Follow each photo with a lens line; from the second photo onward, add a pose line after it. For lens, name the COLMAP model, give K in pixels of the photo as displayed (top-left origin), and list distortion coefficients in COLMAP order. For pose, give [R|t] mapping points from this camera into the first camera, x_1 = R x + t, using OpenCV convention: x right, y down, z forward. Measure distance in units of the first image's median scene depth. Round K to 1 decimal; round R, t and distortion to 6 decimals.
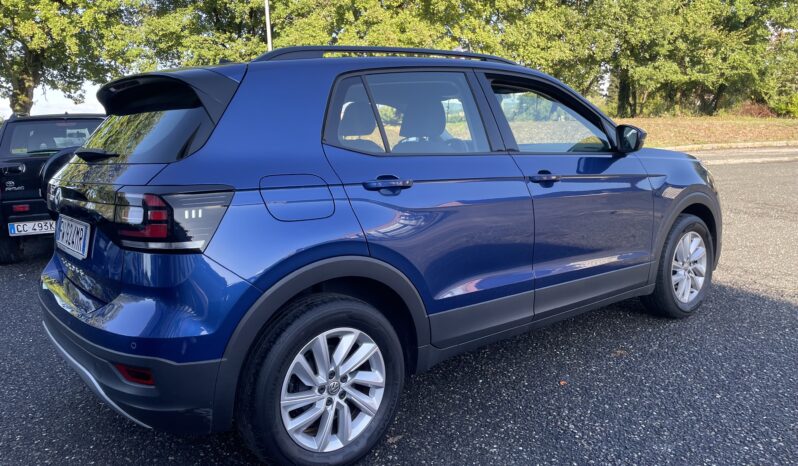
lens RADIAL K [[614.4, 0, 399.0], [0, 614.4, 233.0], [0, 0, 1]] dist [0.013230, -0.009360]
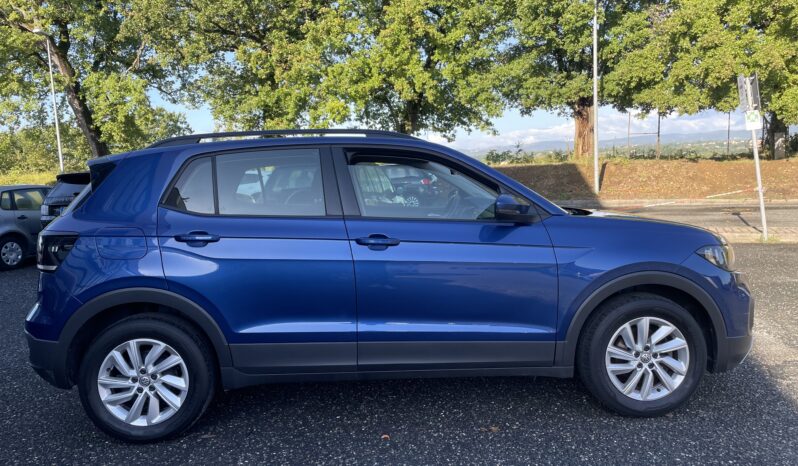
lens RADIAL K [[614.4, 0, 399.0], [0, 614.4, 233.0], [0, 0, 1]] dist [0.013230, -0.009360]
pose [[0.802921, 0.064956, -0.592536, 0.829516], [-0.092627, 0.995566, -0.016377, -0.082105], [0.588845, 0.068035, 0.805377, 0.133310]]
